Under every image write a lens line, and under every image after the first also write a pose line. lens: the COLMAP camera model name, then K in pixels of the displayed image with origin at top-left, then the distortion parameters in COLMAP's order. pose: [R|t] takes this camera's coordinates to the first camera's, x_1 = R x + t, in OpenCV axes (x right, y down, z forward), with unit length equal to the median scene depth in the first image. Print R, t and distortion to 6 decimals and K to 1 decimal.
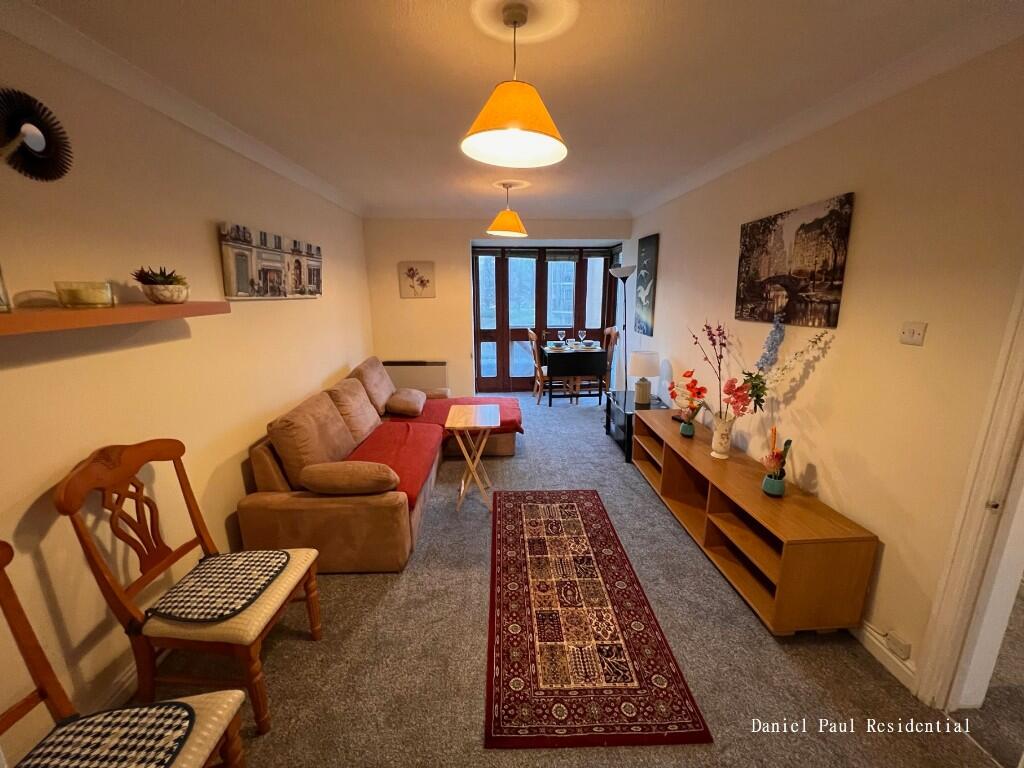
lens RADIAL K [[408.4, 0, 514.7], [0, 408.4, 382.9], [0, 0, 1]] dist [-0.002492, 0.000989]
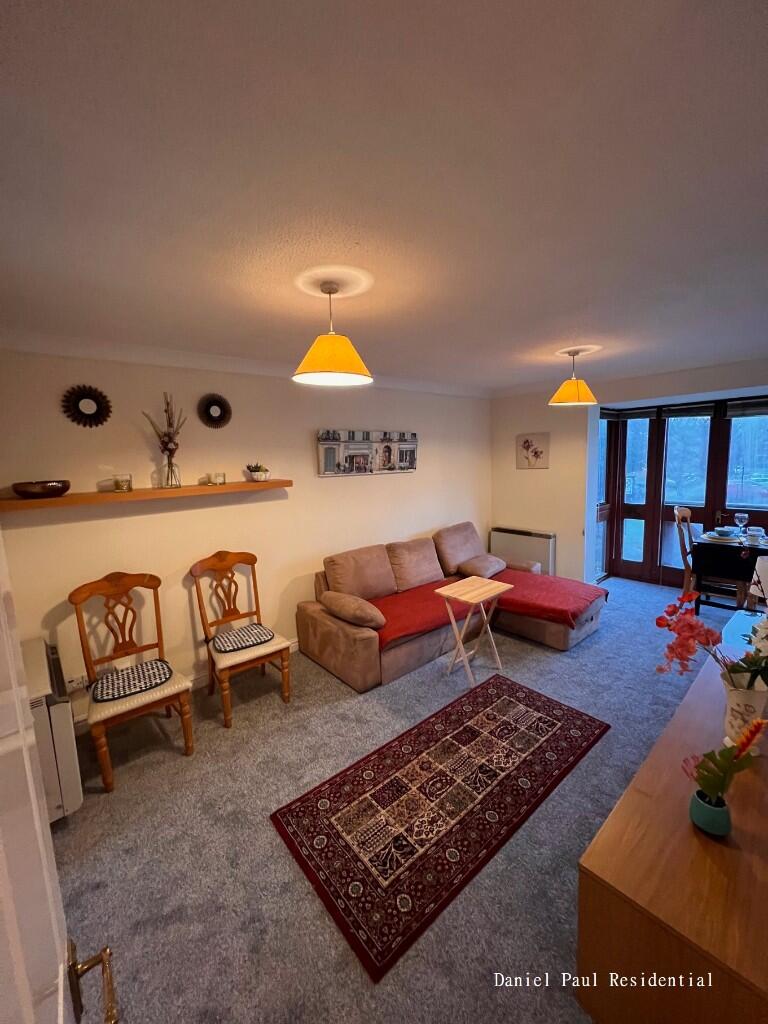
lens RADIAL K [[408.4, 0, 380.2], [0, 408.4, 510.3], [0, 0, 1]] dist [-0.002492, 0.000989]
pose [[0.613782, 0.084396, -0.784952, 0.746504], [-0.145228, 0.989372, -0.007184, -0.100931], [0.776003, 0.118406, 0.619515, 0.217325]]
